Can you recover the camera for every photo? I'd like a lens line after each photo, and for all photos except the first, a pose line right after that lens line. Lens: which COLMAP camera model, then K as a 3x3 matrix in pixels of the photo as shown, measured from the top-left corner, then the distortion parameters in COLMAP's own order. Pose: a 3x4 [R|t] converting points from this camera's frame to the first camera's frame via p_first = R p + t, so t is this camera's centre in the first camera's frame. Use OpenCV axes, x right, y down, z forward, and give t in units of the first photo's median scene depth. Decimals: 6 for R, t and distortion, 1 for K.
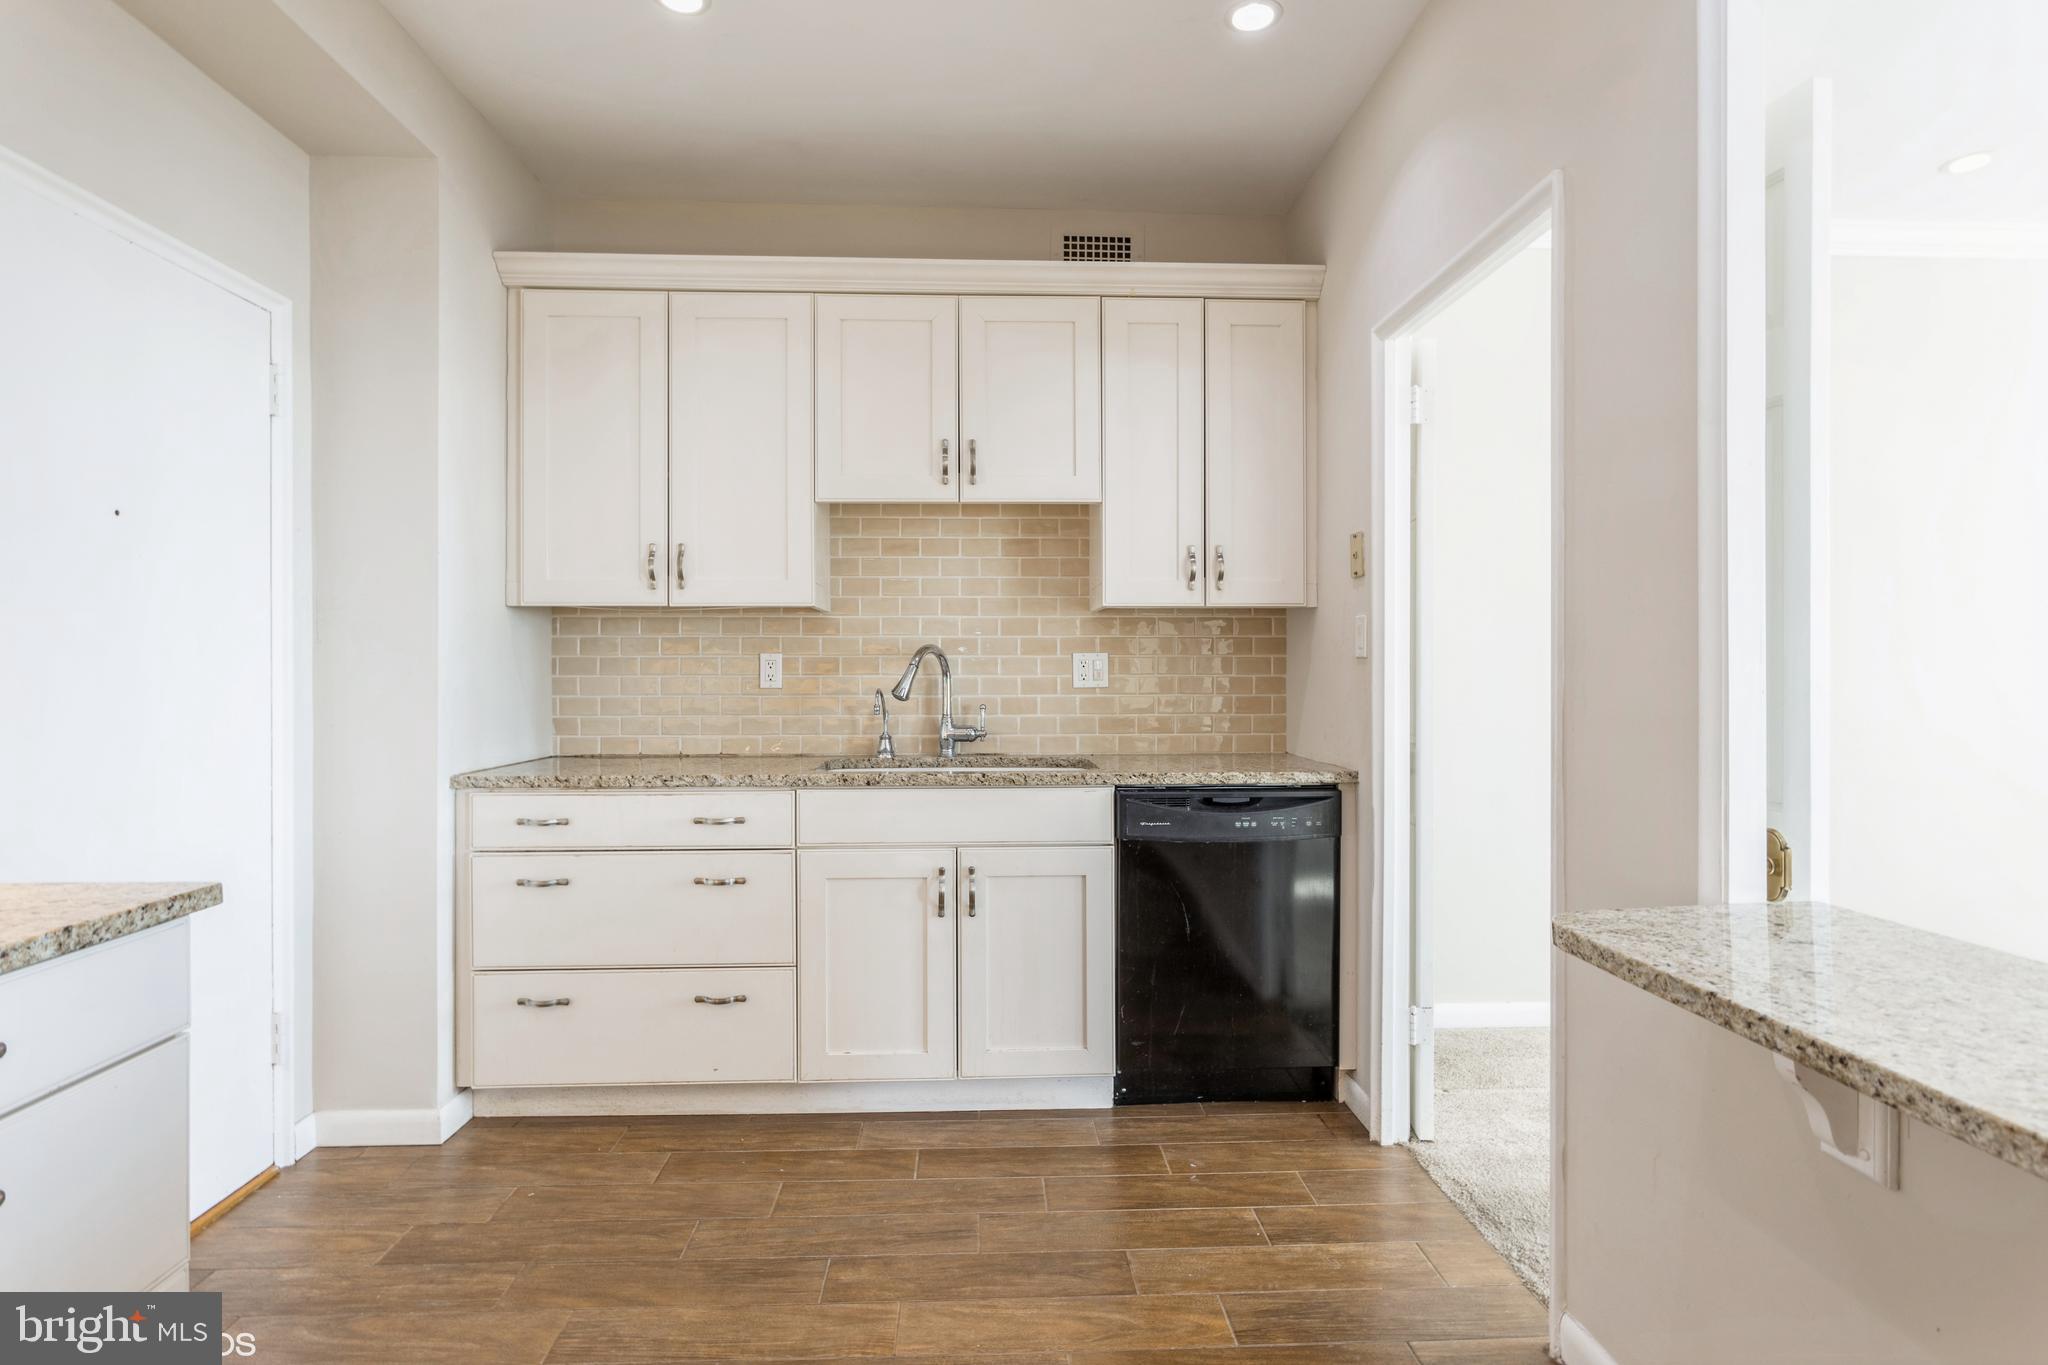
lens RADIAL K [[1017.9, 0, 1030.3], [0, 1017.9, 673.3], [0, 0, 1]] dist [-0.021193, 0.009134]
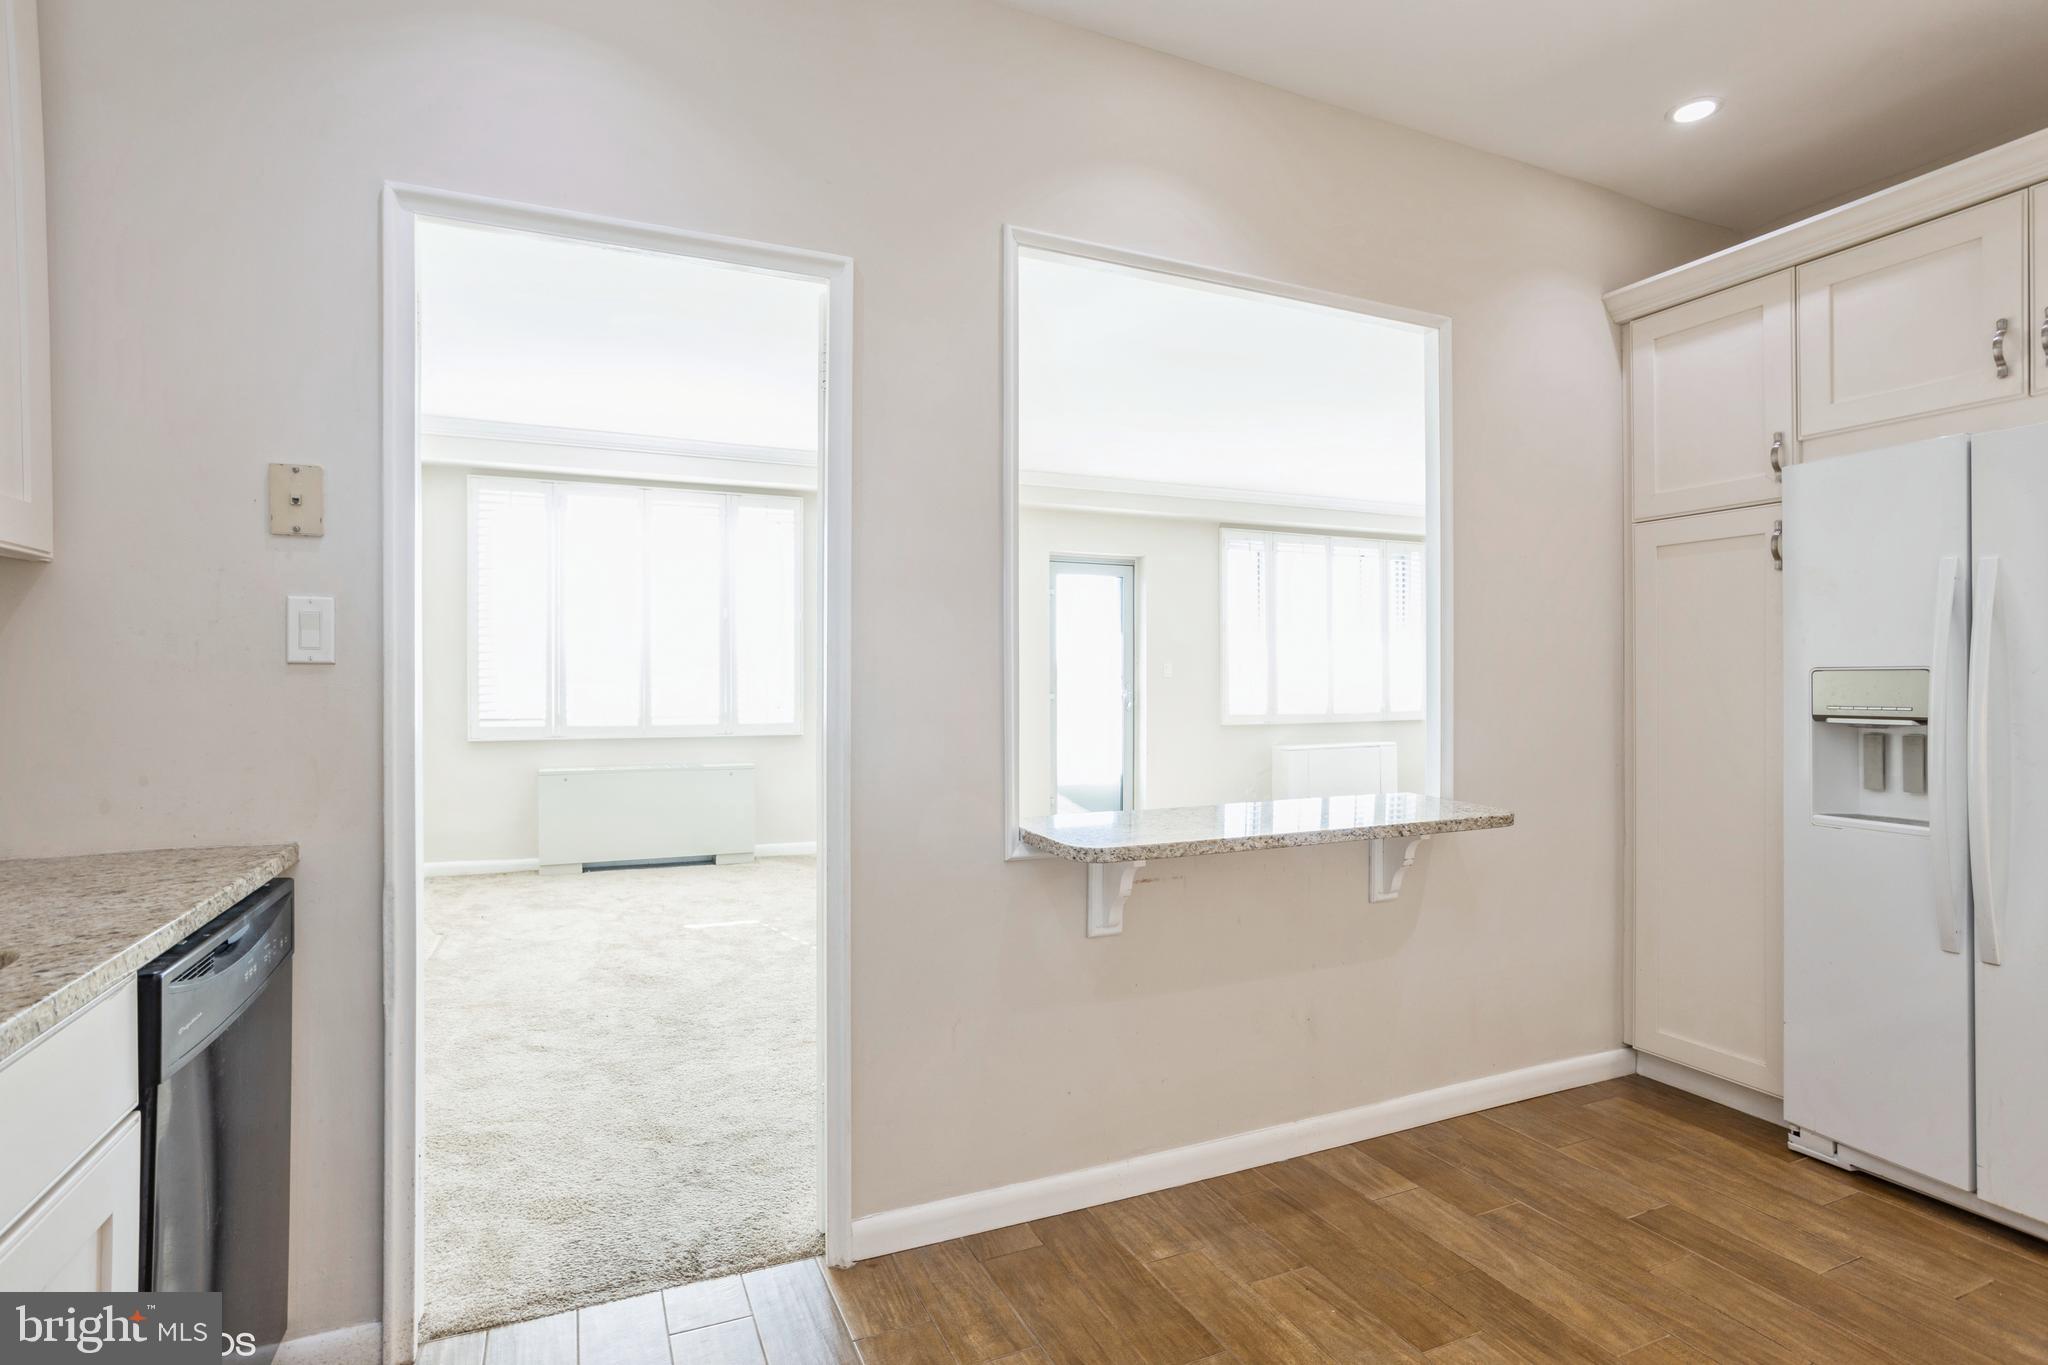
lens RADIAL K [[1017.9, 0, 1047.8], [0, 1017.9, 668.7], [0, 0, 1]] dist [-0.021193, 0.009134]
pose [[-0.372228, 0.010507, 0.928082, -0.458692], [0.002804, 0.999944, -0.010196, -0.004424], [-0.928137, -0.001193, -0.372237, 0.856910]]
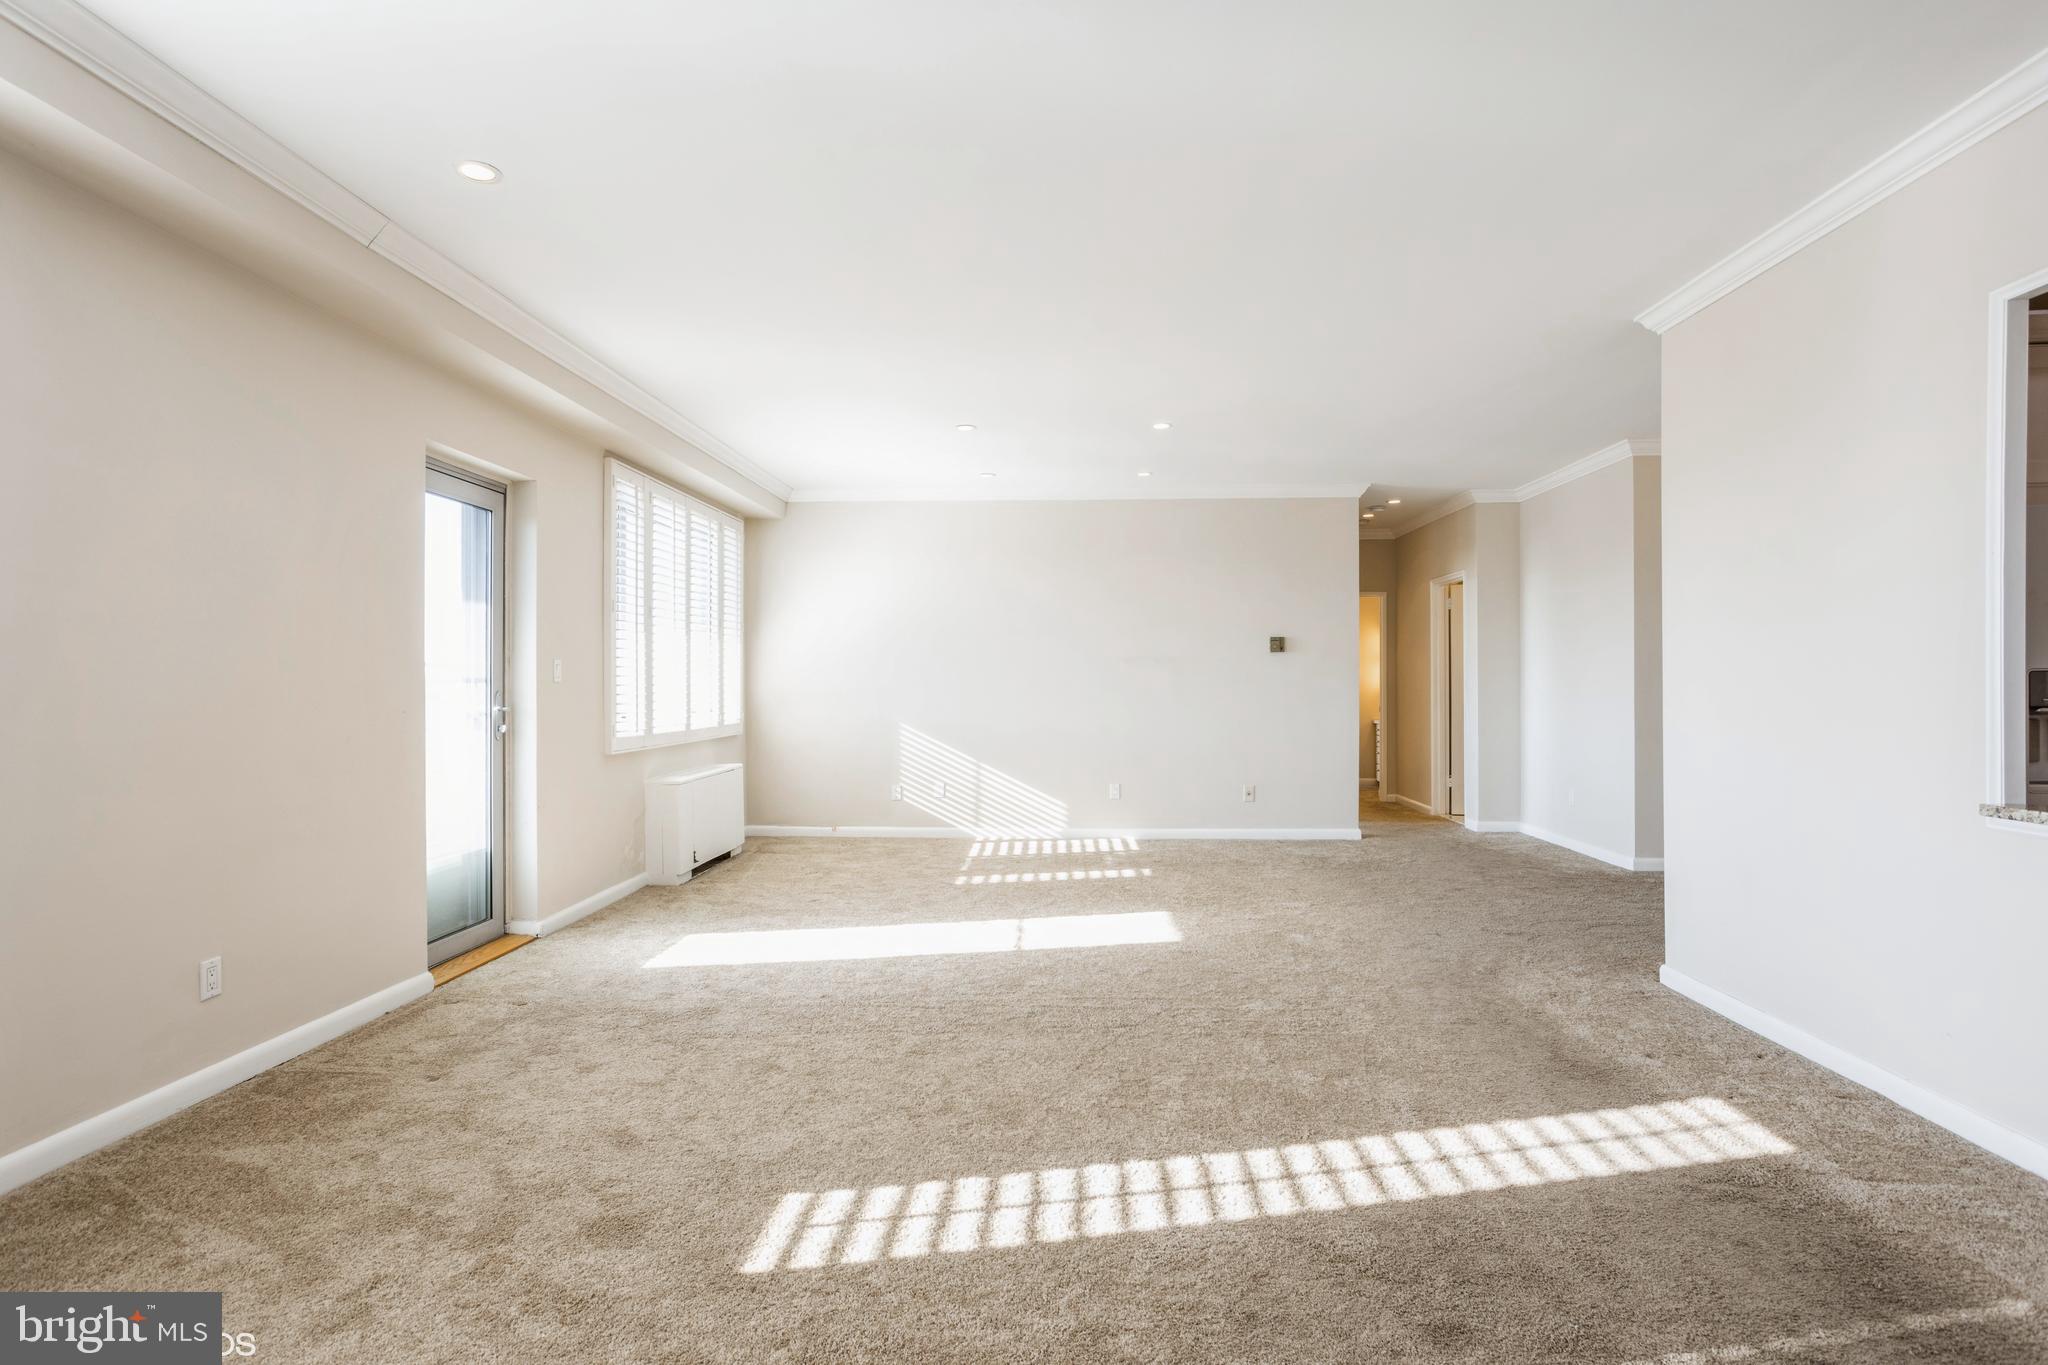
lens RADIAL K [[1017.9, 0, 1014.9], [0, 1017.9, 658.2], [0, 0, 1]] dist [-0.021193, 0.009134]
pose [[-0.993563, 0.010822, 0.112760, 1.334416], [0.008070, 0.999659, -0.024836, 0.001934], [-0.112991, -0.023766, -0.993312, 1.187224]]
